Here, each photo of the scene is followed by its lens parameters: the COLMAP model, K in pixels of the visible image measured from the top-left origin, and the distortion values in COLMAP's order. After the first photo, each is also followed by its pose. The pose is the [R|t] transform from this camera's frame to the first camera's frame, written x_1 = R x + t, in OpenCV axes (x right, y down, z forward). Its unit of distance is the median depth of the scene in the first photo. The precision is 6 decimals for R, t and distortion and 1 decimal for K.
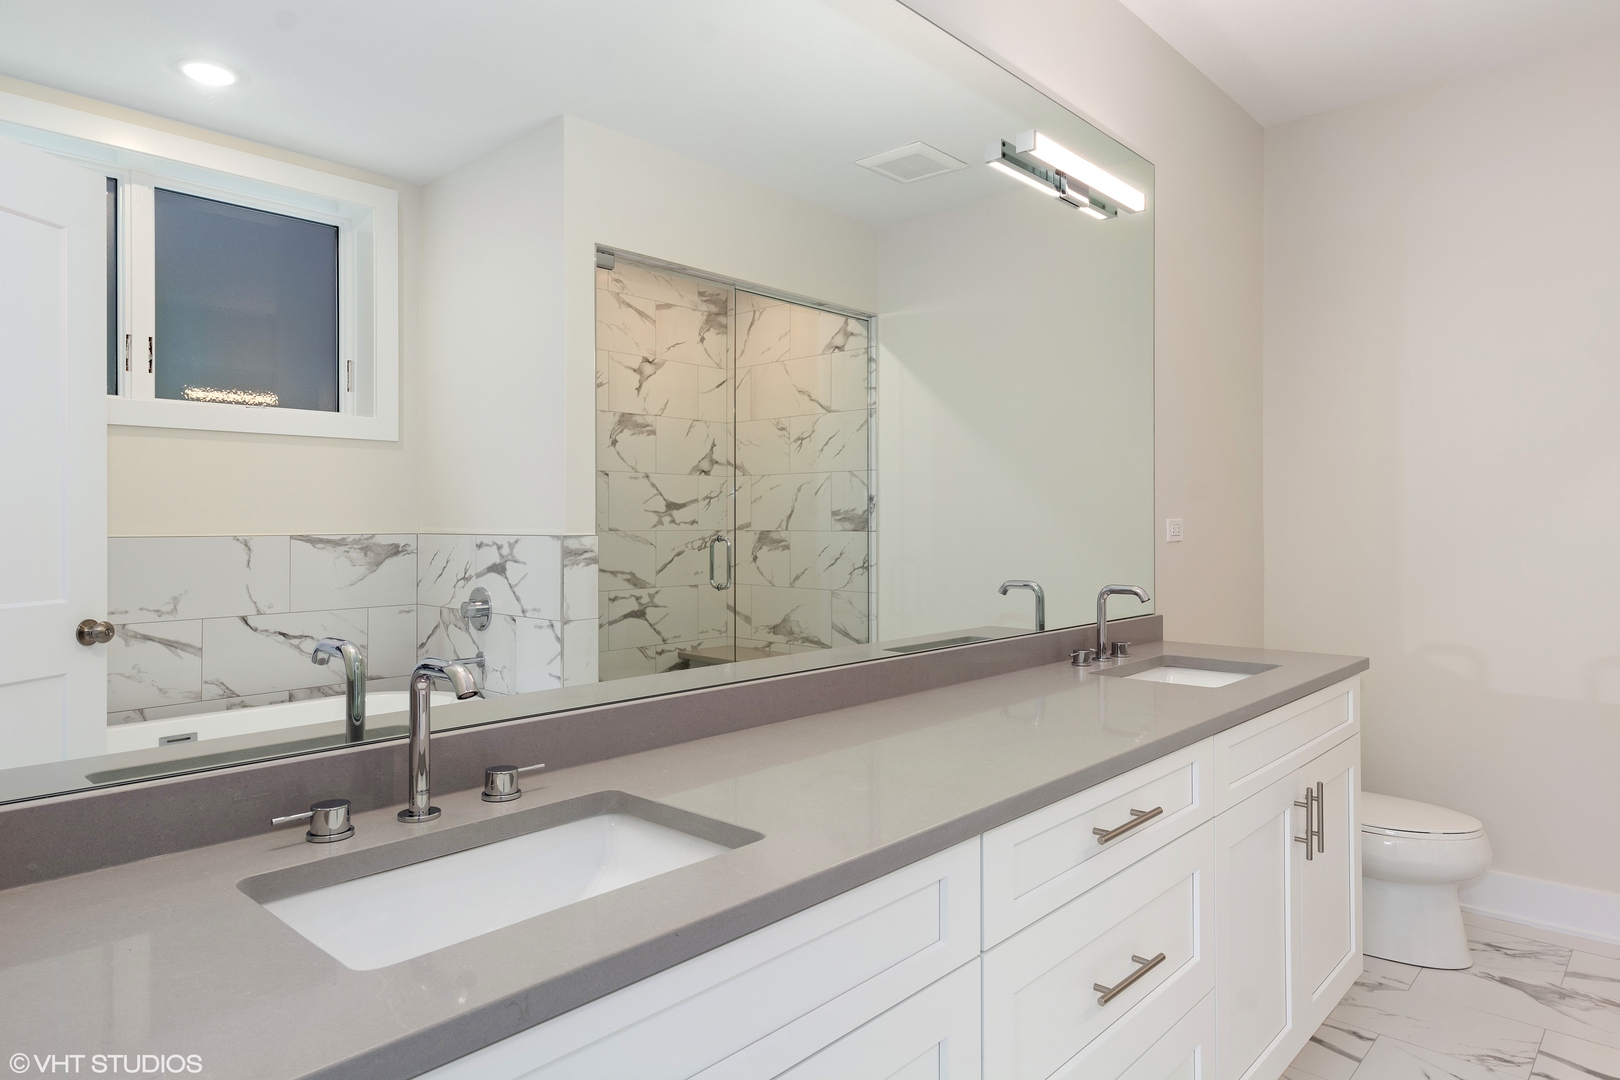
lens RADIAL K [[969.0, 0, 810.0], [0, 969.0, 524.5], [0, 0, 1]] dist [0.005565, -0.000398]
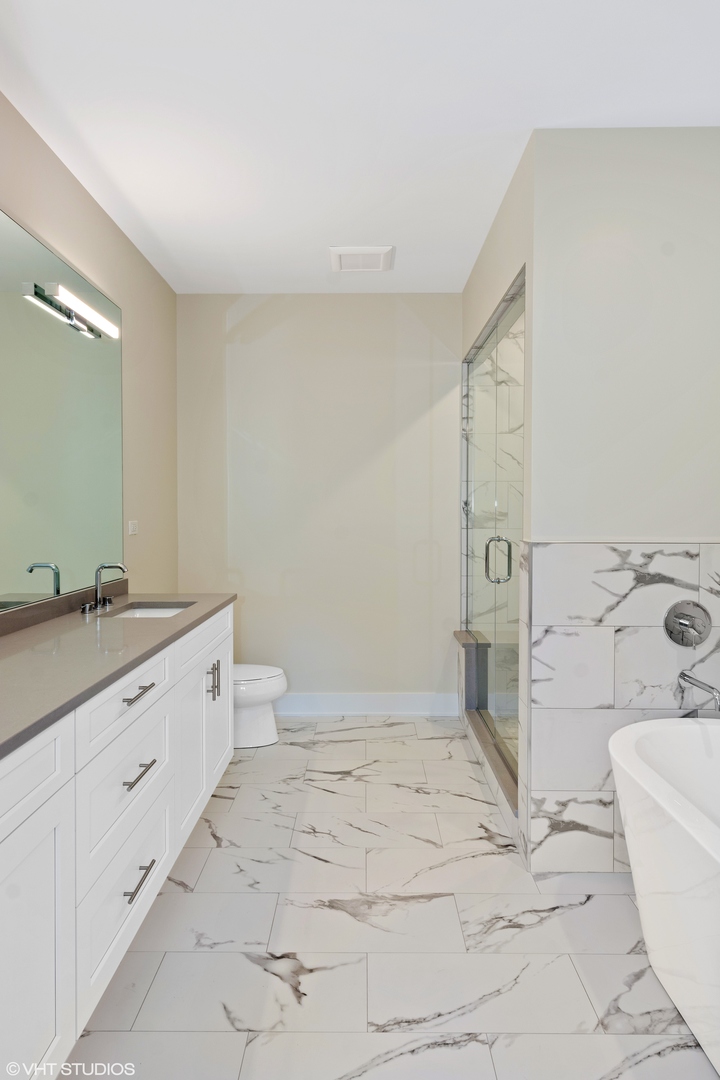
lens RADIAL K [[646.0, 0, 360.0], [0, 646.0, 540.0], [0, 0, 1]] dist [0.005565, -0.000398]
pose [[0.737878, -0.027030, 0.674393, -0.111002], [0.000019, 0.999199, 0.040027, -0.021585], [-0.674934, -0.029522, 0.737287, -0.114825]]
